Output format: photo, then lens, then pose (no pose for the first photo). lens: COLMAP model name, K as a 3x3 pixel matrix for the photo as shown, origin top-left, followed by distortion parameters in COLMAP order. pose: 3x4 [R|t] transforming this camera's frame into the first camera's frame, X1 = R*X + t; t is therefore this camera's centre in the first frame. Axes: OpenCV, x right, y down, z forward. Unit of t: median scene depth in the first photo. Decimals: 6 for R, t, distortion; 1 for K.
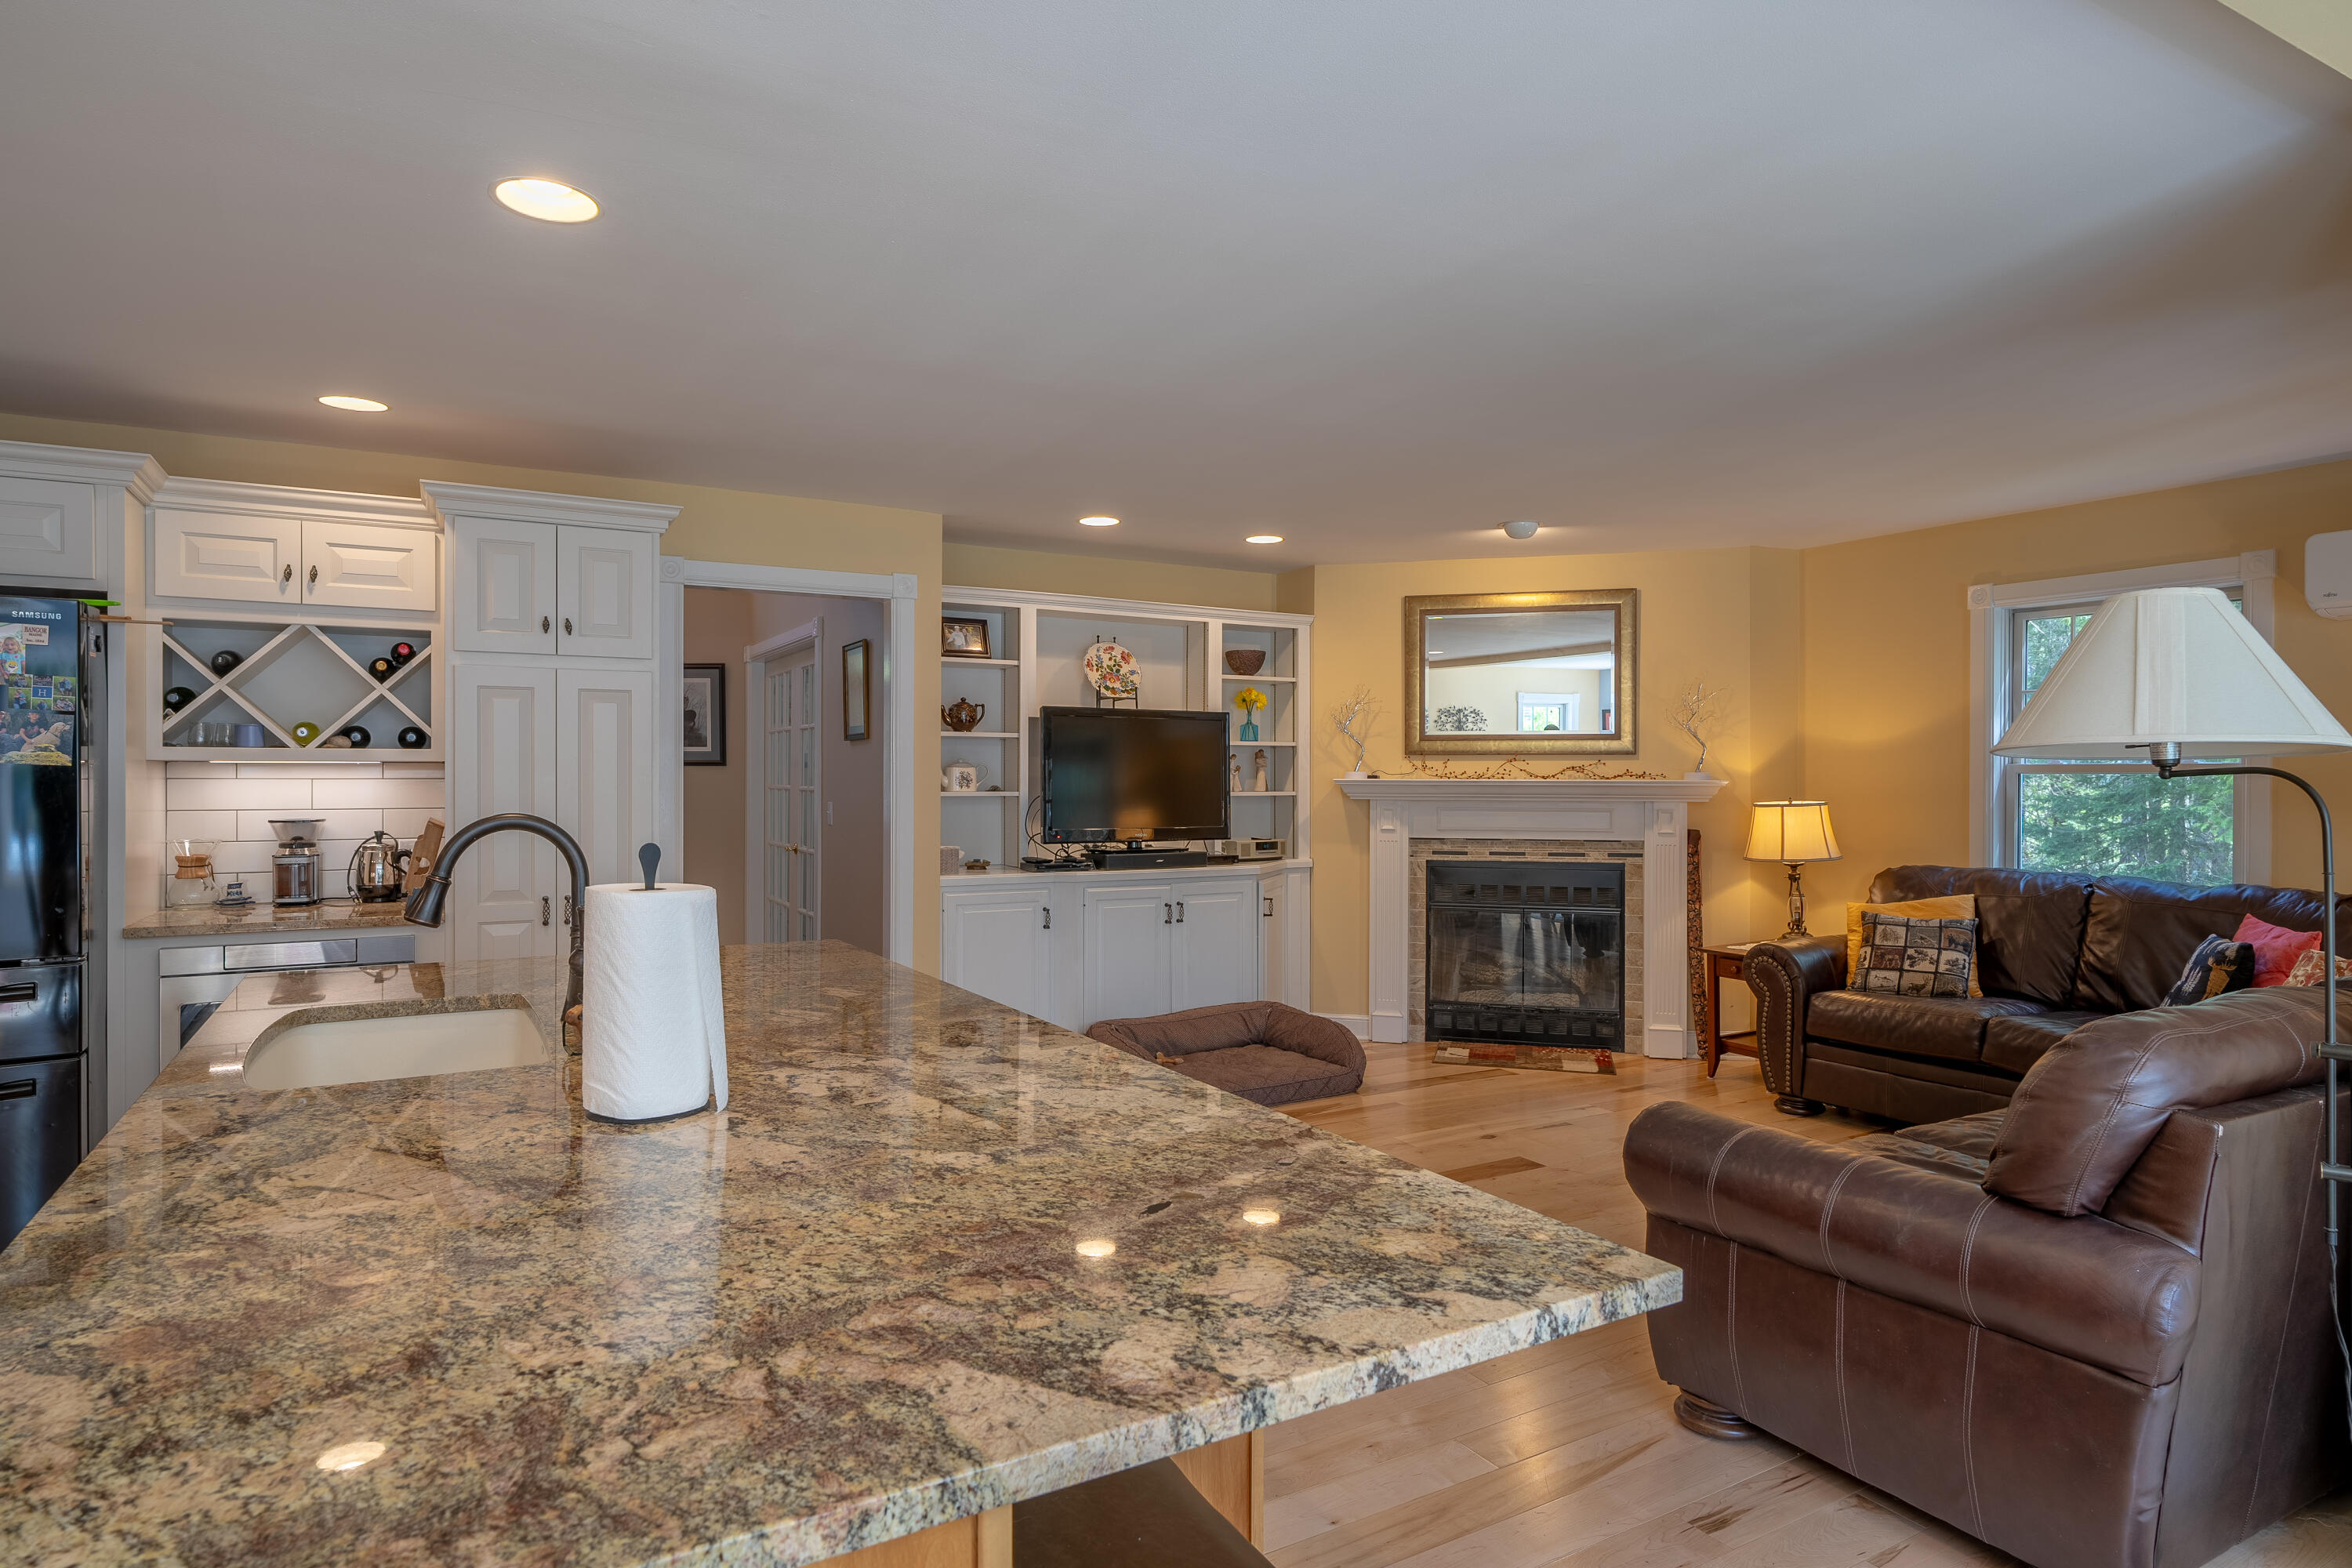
lens RADIAL K [[1319.0, 0, 1199.7], [0, 1319.0, 785.4], [0, 0, 1]] dist [-0.003005, -0.003056]
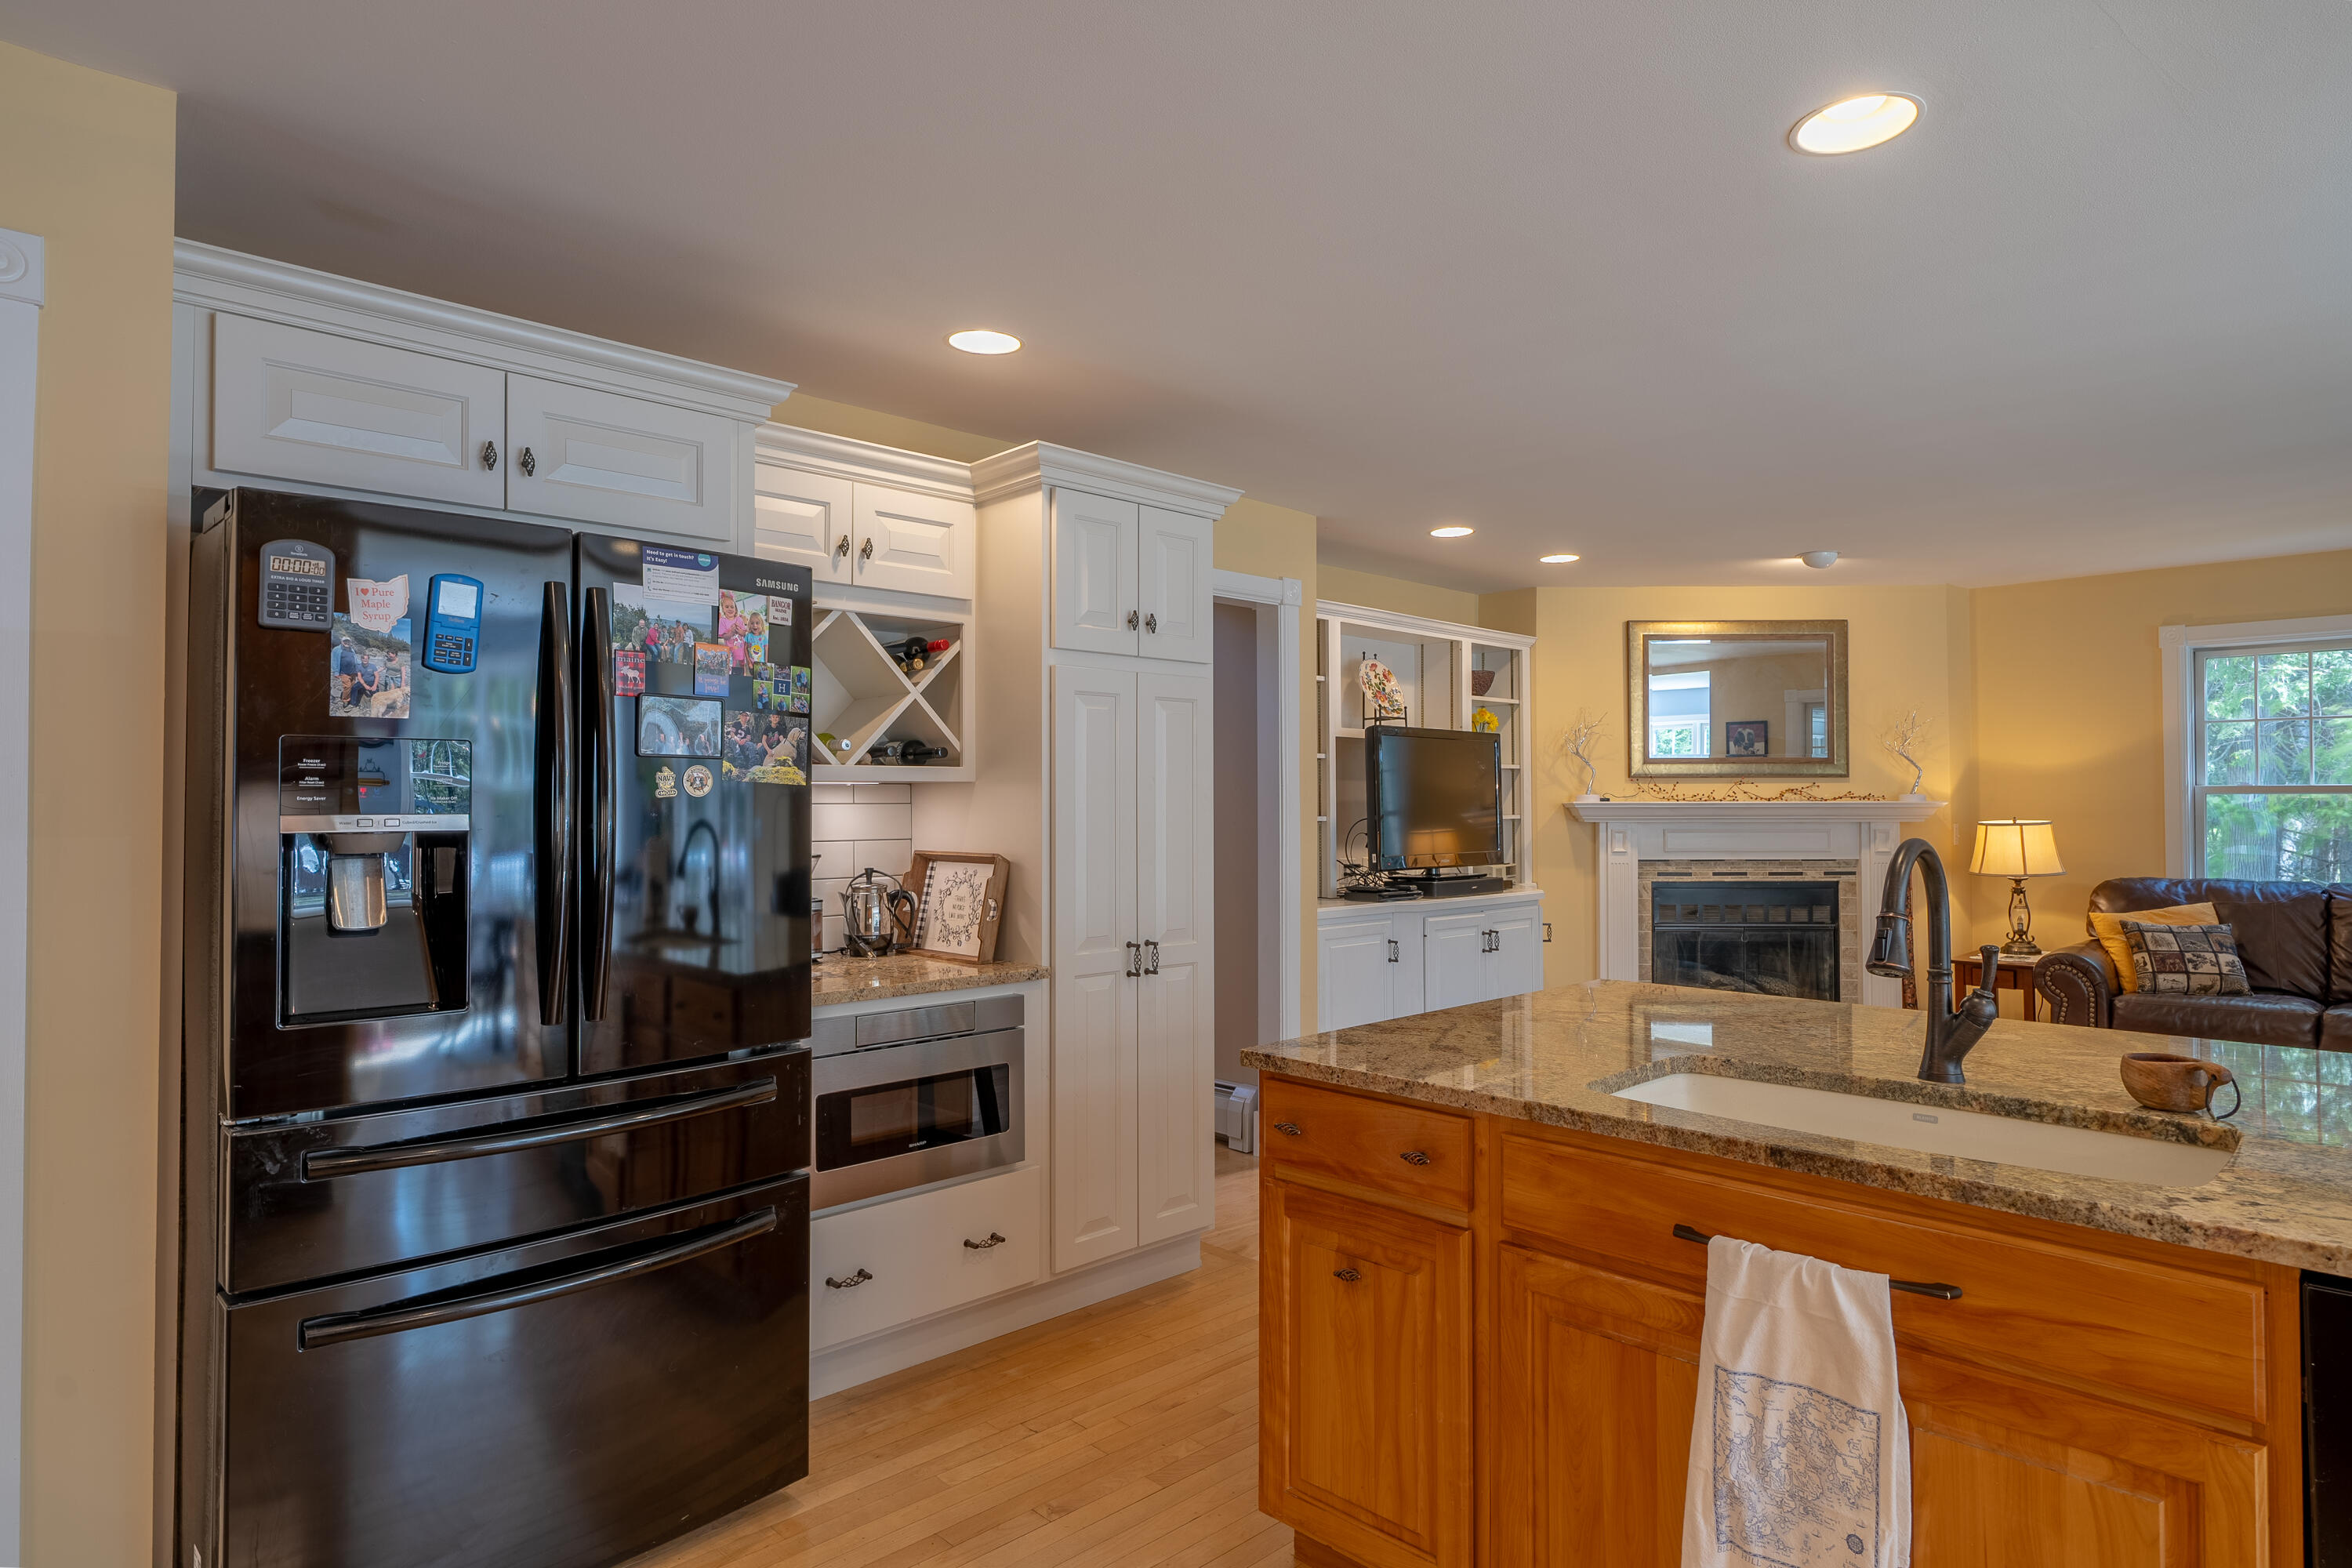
lens RADIAL K [[1319.0, 0, 1175.3], [0, 1319.0, 779.5], [0, 0, 1]] dist [-0.003005, -0.003056]
pose [[0.968071, 0.000770, 0.250675, -0.494757], [0.005259, 0.999713, -0.023377, 0.000190], [-0.250621, 0.023949, 0.967789, 0.126457]]
